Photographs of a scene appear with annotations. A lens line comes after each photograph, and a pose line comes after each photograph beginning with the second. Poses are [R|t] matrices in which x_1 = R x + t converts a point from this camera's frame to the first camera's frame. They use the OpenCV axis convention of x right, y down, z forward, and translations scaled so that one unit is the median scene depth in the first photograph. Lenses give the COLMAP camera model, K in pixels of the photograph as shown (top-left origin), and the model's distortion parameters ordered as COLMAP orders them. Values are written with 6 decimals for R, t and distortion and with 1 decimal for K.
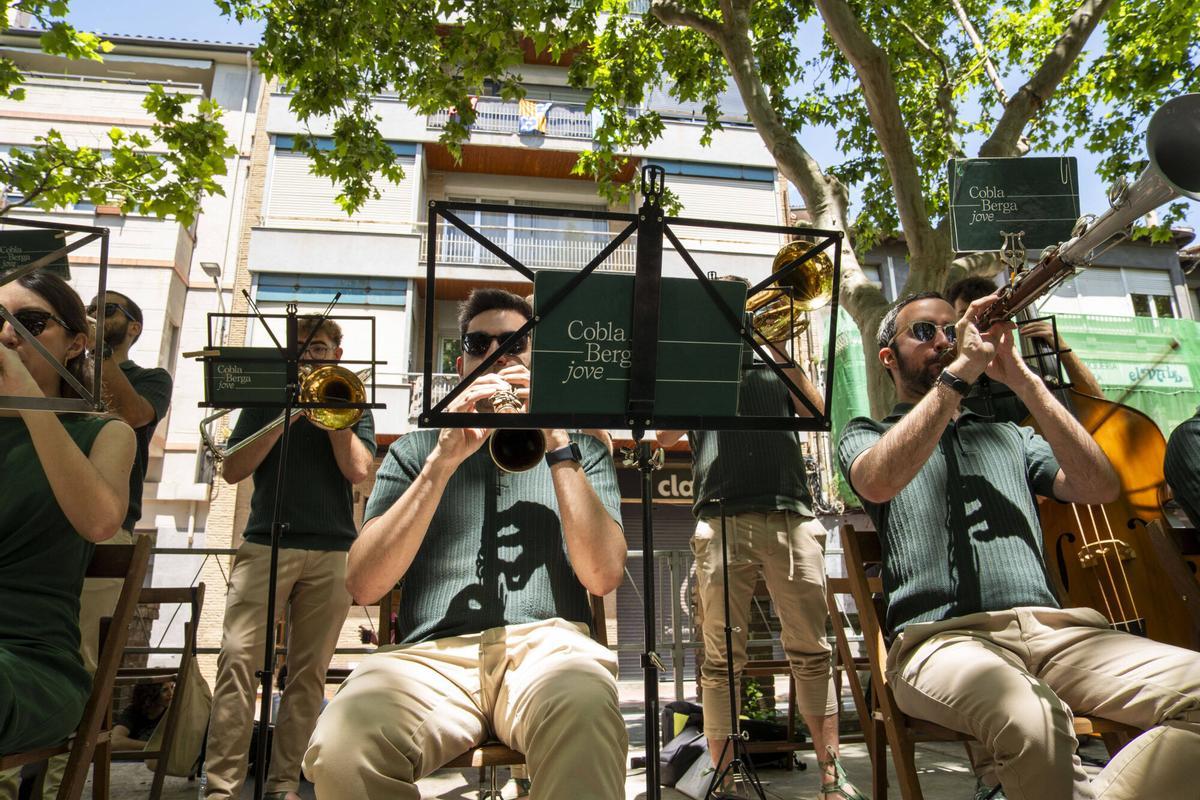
lens RADIAL K [[838.9, 0, 607.6], [0, 838.9, 384.9], [0, 0, 1]] dist [-0.120562, 0.082500]
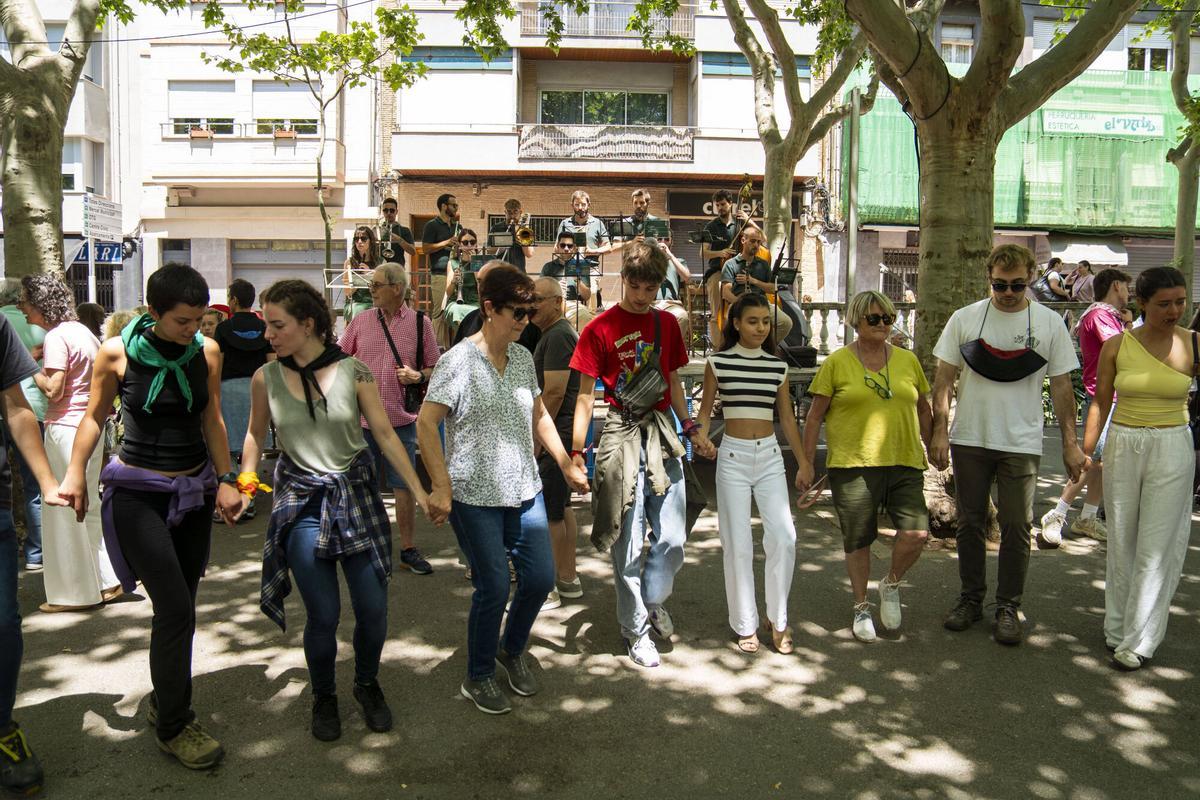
lens RADIAL K [[838.9, 0, 607.6], [0, 838.9, 384.9], [0, 0, 1]] dist [-0.120562, 0.082500]
pose [[0.993705, 0.033501, -0.106902, 0.057826], [0.006618, 0.935020, 0.354532, -0.082837], [0.111833, -0.353008, 0.928913, -0.338163]]
